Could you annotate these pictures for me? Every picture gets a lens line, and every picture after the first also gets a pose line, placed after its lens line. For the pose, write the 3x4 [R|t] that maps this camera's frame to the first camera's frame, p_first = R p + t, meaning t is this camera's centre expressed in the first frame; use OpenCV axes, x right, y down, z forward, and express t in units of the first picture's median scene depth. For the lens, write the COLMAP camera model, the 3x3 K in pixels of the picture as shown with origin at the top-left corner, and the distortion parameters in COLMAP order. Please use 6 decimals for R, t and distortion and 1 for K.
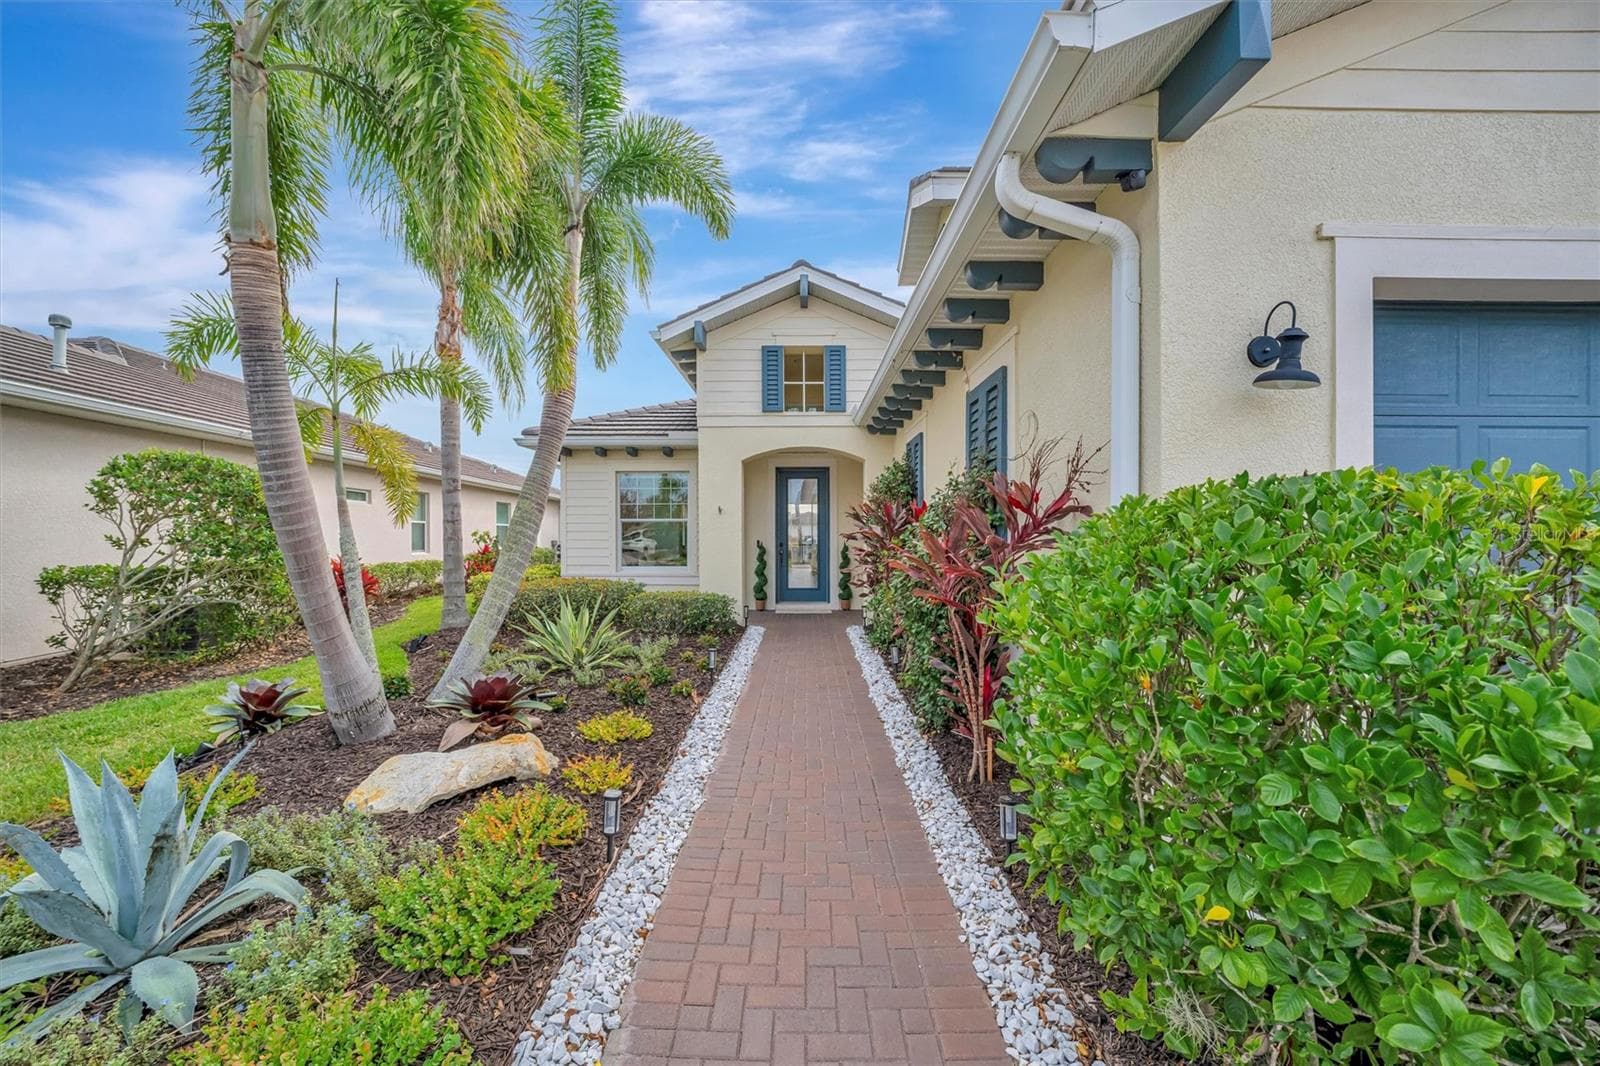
lens RADIAL K [[641.9, 0, 806.8], [0, 641.9, 529.4], [0, 0, 1]] dist [-0.002967, 0.000870]
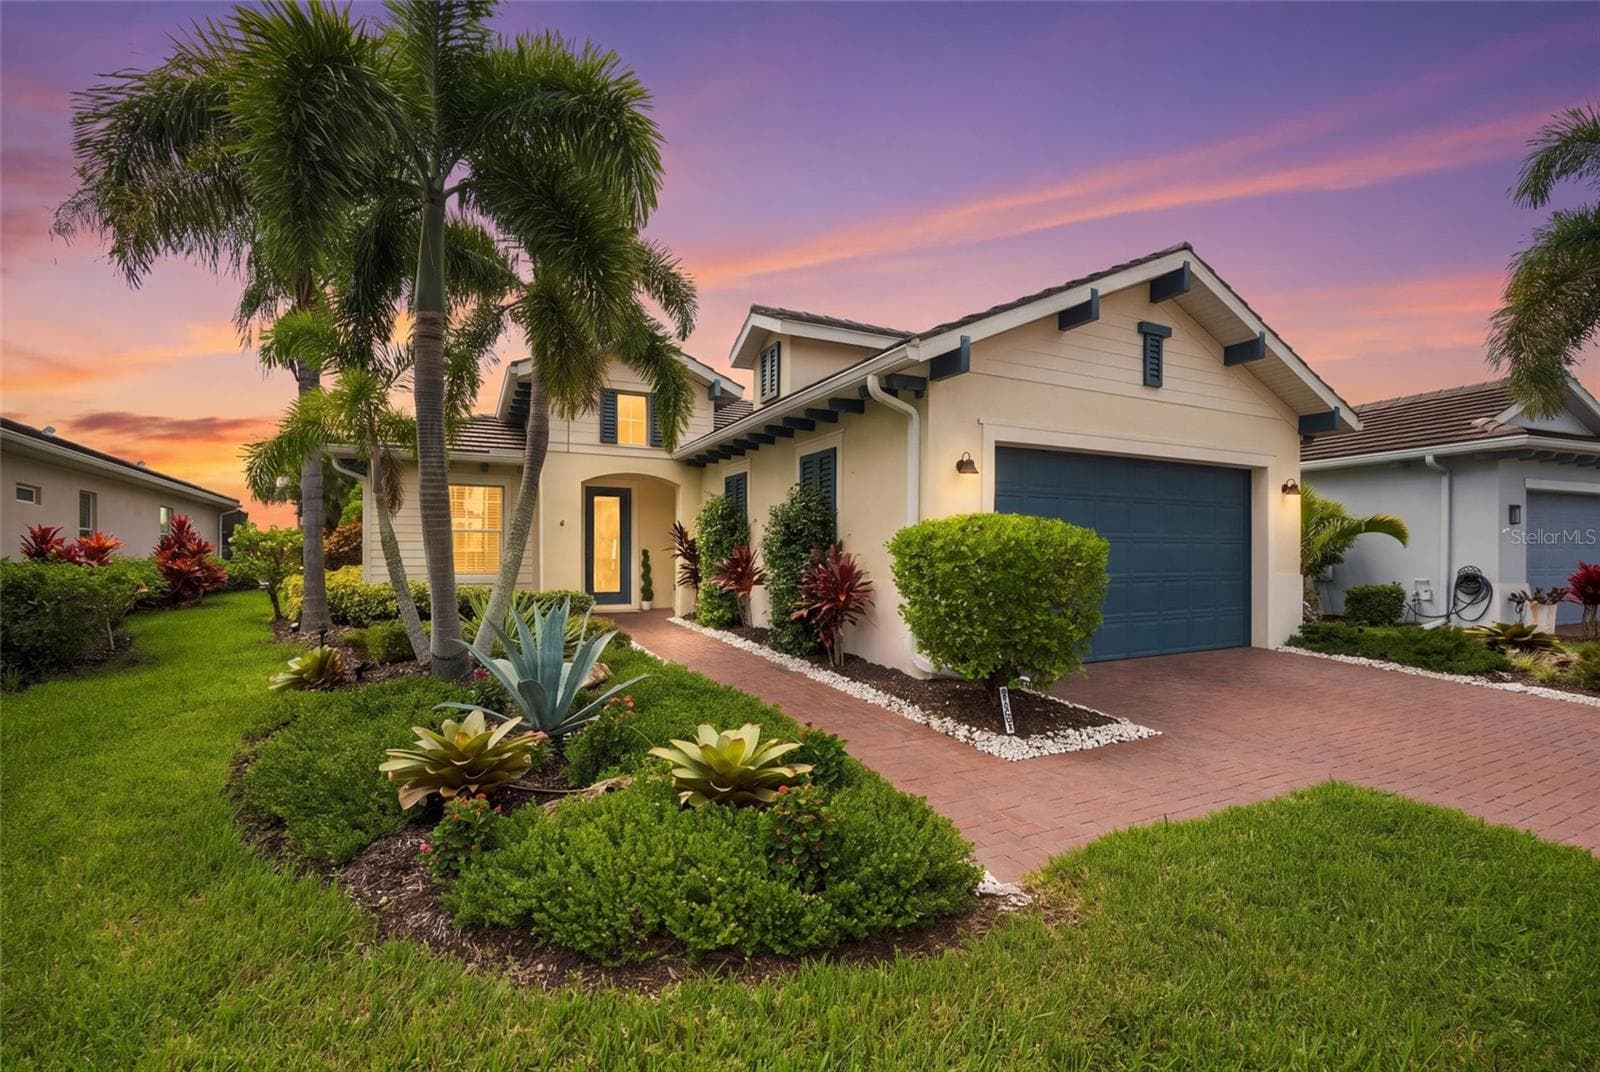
lens RADIAL K [[666.1, 0, 797.9], [0, 666.1, 552.7], [0, 0, 1]] dist [0.016515, 0.000389]
pose [[0.901670, 0.004629, 0.432401, -0.509162], [-0.007032, 0.999967, 0.003958, 0.031350], [-0.432368, -0.006610, 0.901673, -0.555748]]
